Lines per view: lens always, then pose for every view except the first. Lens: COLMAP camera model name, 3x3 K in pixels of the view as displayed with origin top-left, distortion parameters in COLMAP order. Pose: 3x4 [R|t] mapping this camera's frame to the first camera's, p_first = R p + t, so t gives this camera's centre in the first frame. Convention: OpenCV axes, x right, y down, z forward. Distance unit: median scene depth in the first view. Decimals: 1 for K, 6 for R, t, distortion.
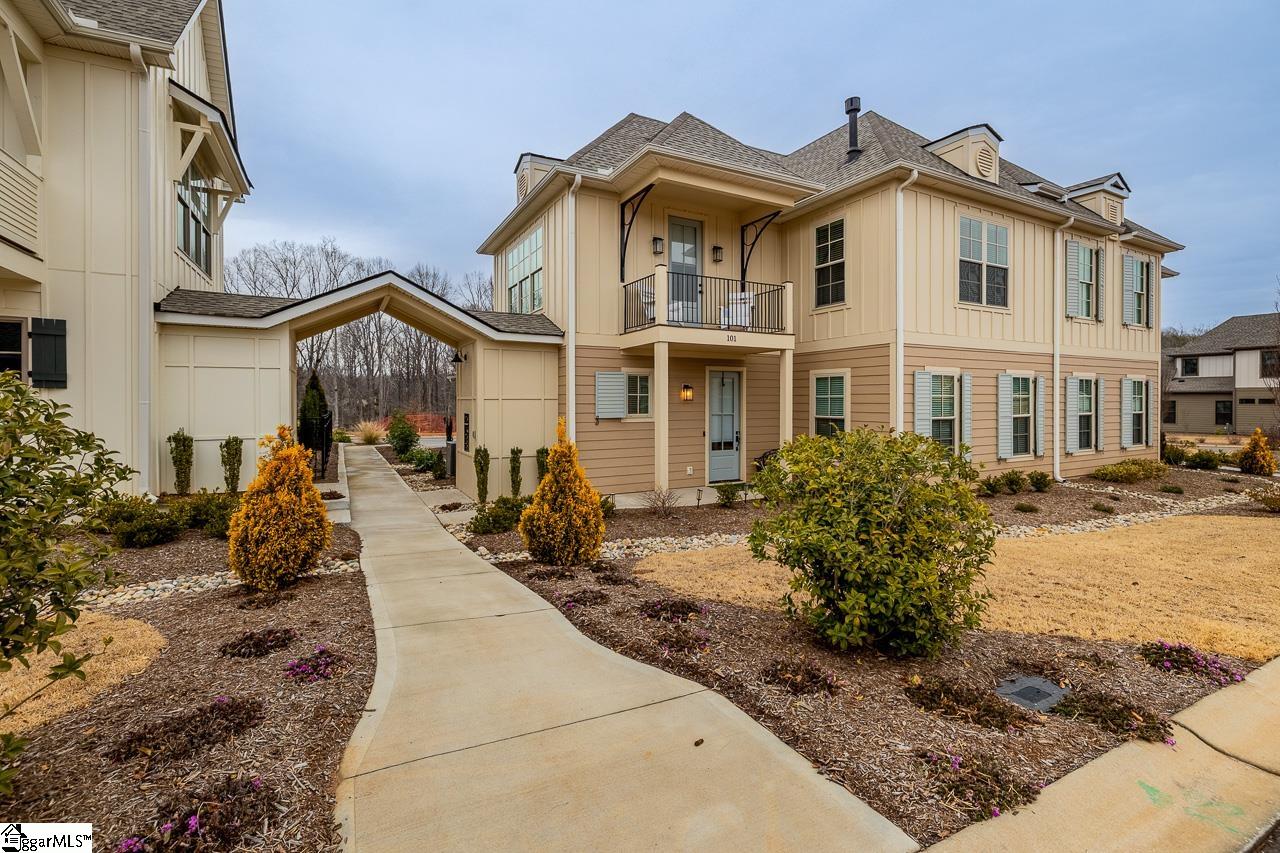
lens RADIAL K [[561.0, 0, 637.4], [0, 561.0, 415.4], [0, 0, 1]] dist [-0.000156, 0.001268]
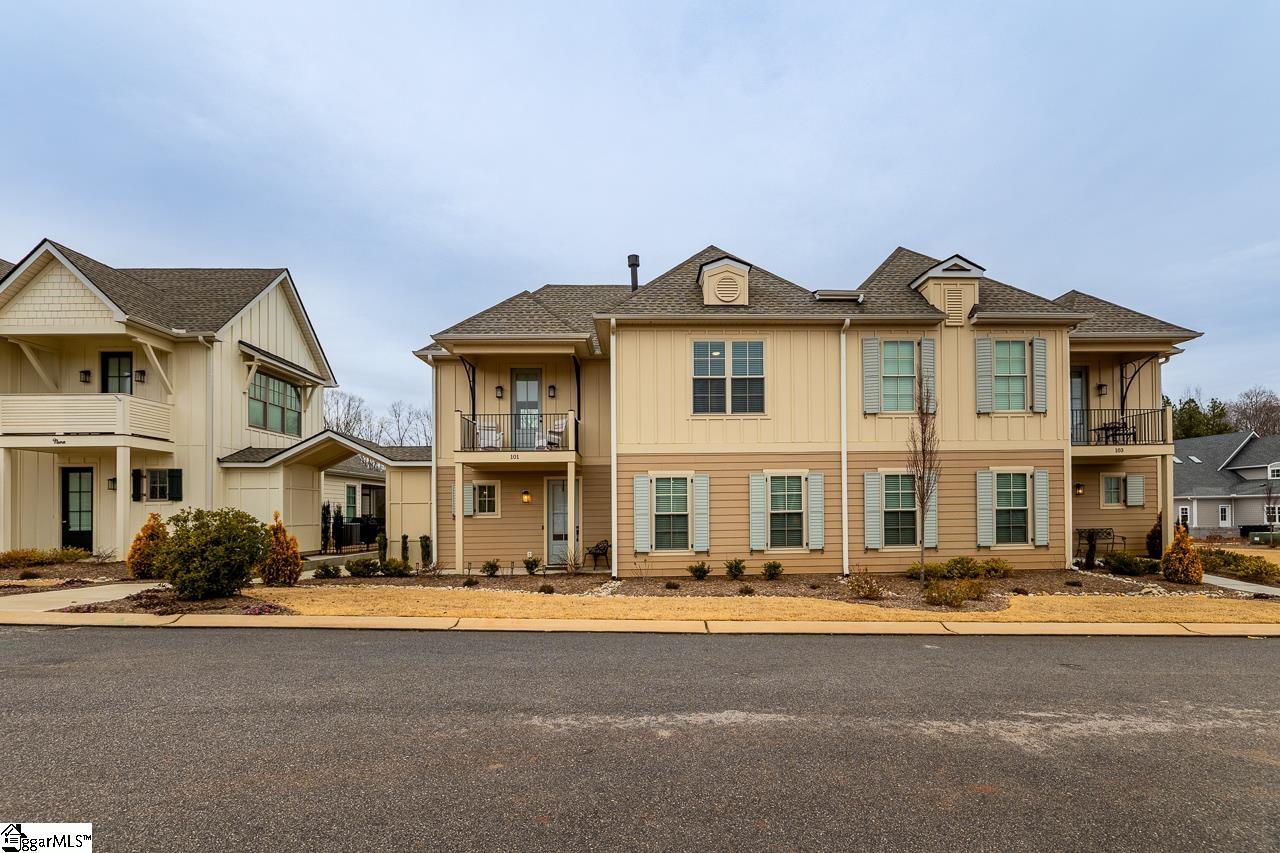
lens RADIAL K [[561.0, 0, 663.3], [0, 561.0, 510.4], [0, 0, 1]] dist [-0.000156, 0.001268]
pose [[0.899172, -0.010329, -0.437472, 1.021649], [0.002437, 0.999824, -0.018598, 0.019378], [0.437588, 0.015657, 0.899039, -0.073151]]
